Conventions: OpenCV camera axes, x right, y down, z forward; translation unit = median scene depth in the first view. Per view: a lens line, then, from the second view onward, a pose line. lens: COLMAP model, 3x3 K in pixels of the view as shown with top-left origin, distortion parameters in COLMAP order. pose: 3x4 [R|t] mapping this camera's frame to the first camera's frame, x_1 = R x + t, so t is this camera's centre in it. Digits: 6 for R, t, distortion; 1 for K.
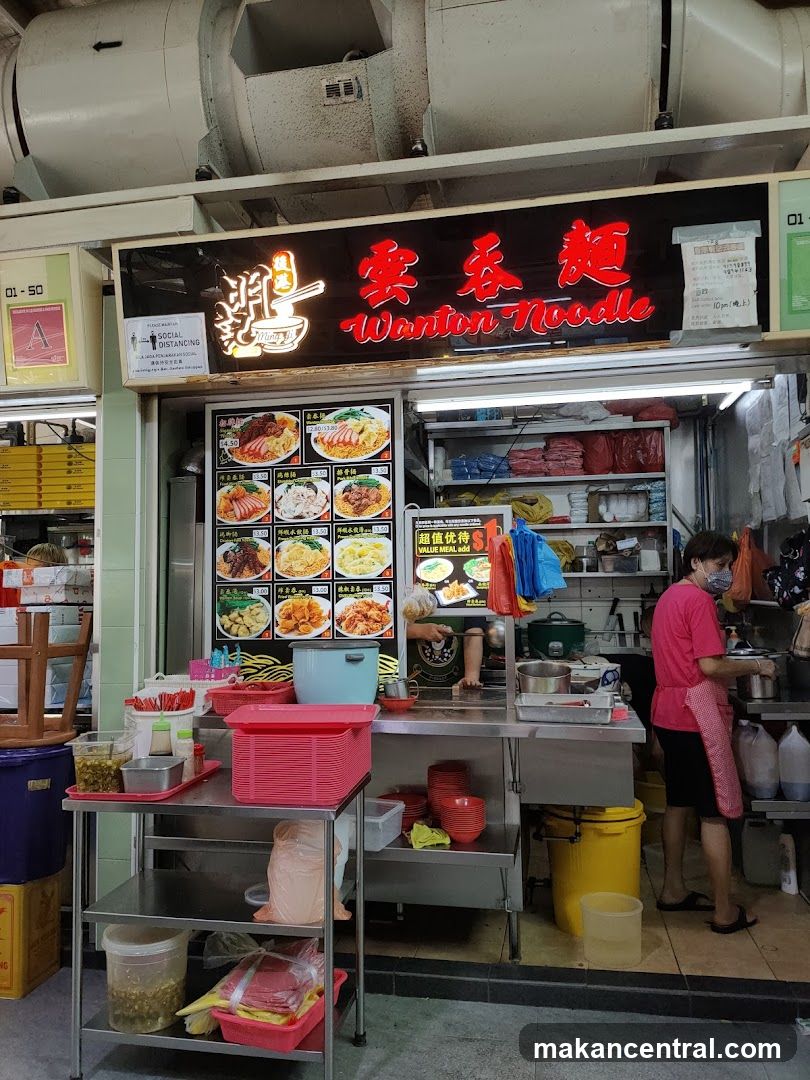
lens RADIAL K [[801.9, 0, 414.3], [0, 801.9, 541.4], [0, 0, 1]] dist [0.044934, -0.037002]
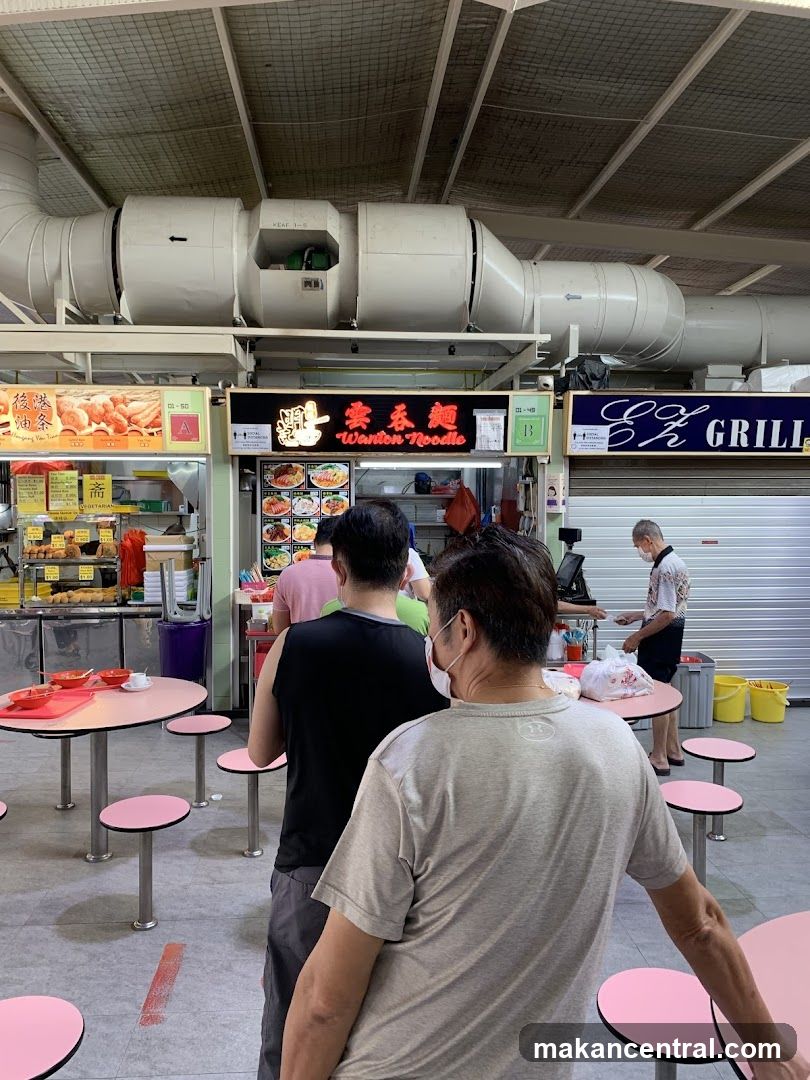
lens RADIAL K [[801.9, 0, 430.4], [0, 801.9, 527.0], [0, 0, 1]] dist [0.044934, -0.037002]
pose [[0.960178, 0.005606, 0.279334, -0.429187], [-0.035408, 0.994179, 0.101759, -0.230116], [-0.277138, -0.107597, 0.954787, -1.176926]]
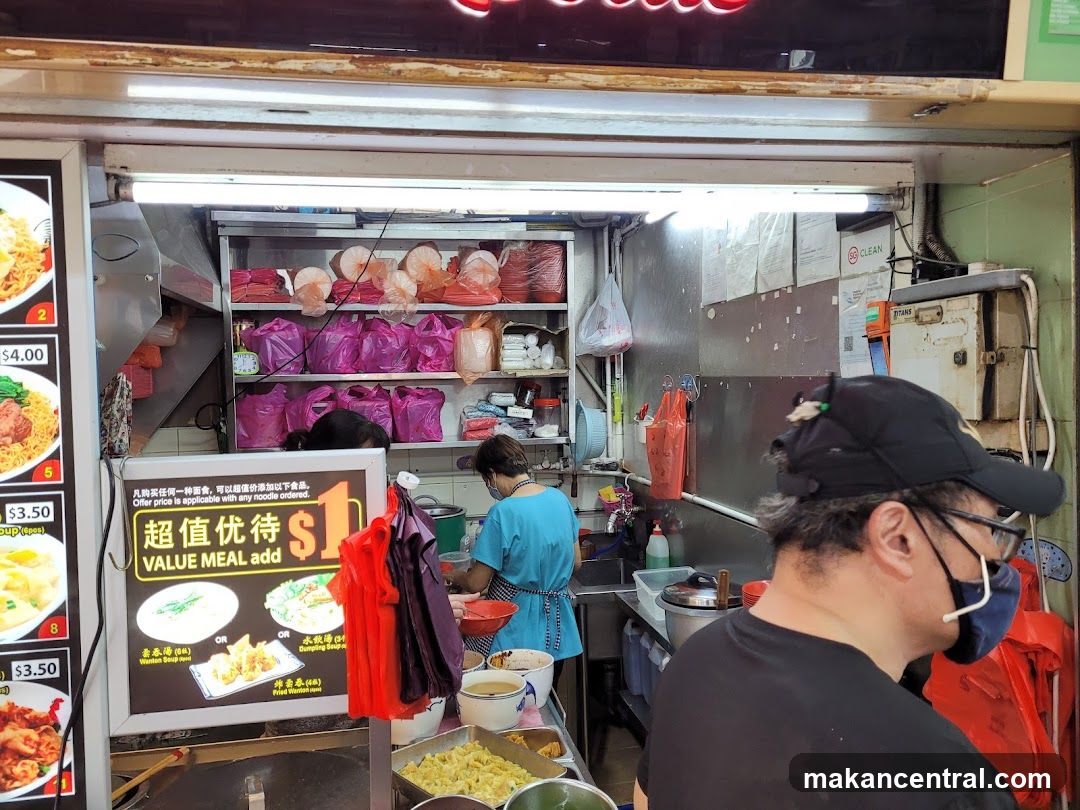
lens RADIAL K [[801.9, 0, 546.4], [0, 801.9, 402.3], [0, 0, 1]] dist [0.044934, -0.037002]
pose [[0.932916, -0.018664, 0.359610, 0.047798], [-0.013847, 0.996058, 0.087618, -0.103338], [-0.359828, -0.086720, 0.928980, 0.562348]]
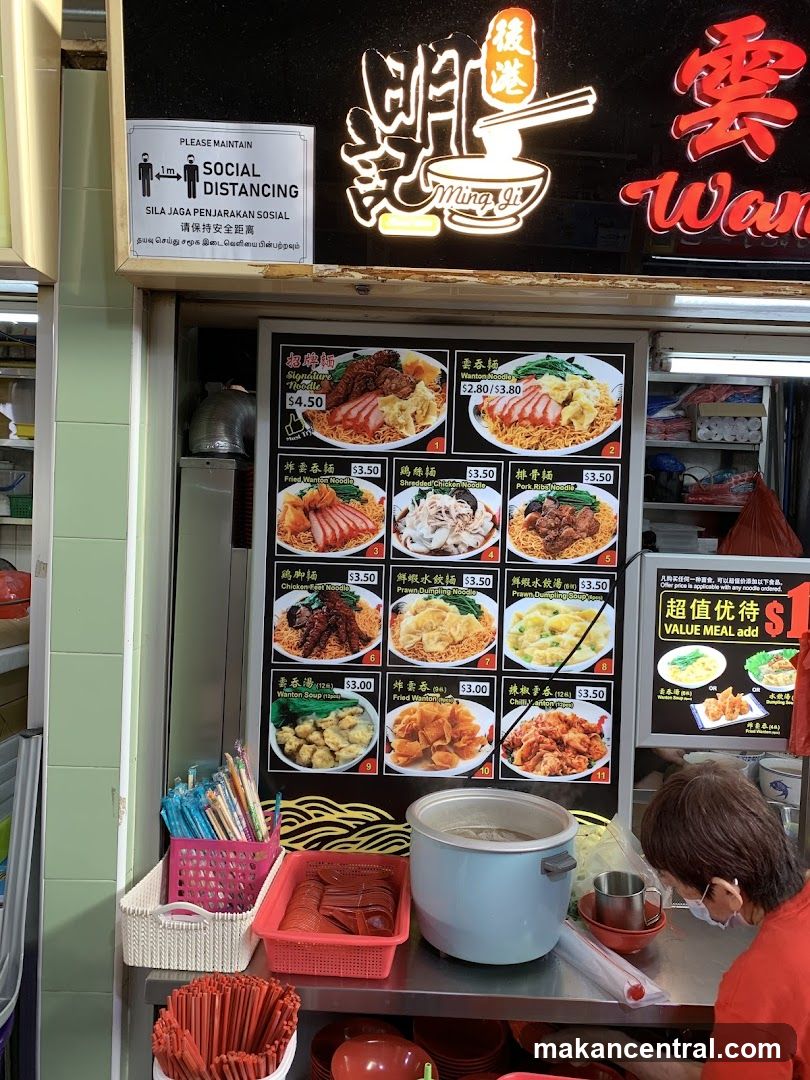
lens RADIAL K [[801.9, 0, 426.0], [0, 801.9, 523.3], [0, 0, 1]] dist [0.044934, -0.037002]
pose [[0.980084, 0.046557, 0.193050, -0.262544], [-0.063880, 0.994374, 0.084502, -0.096341], [-0.188029, -0.095151, 0.977543, 0.487601]]
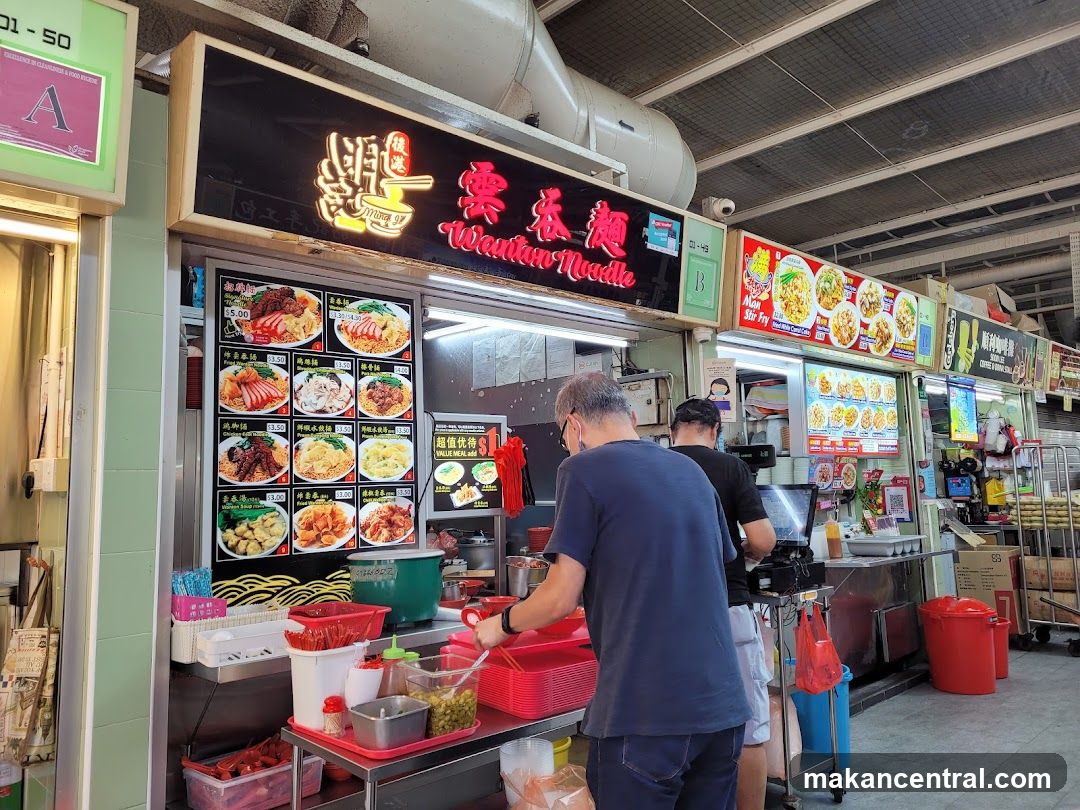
lens RADIAL K [[801.9, 0, 554.0], [0, 801.9, 389.1], [0, 0, 1]] dist [0.044934, -0.037002]
pose [[0.565938, 0.096254, 0.818810, -0.738252], [-0.031781, 0.994970, -0.094996, 0.021348], [-0.823835, 0.027740, 0.566150, 0.296954]]
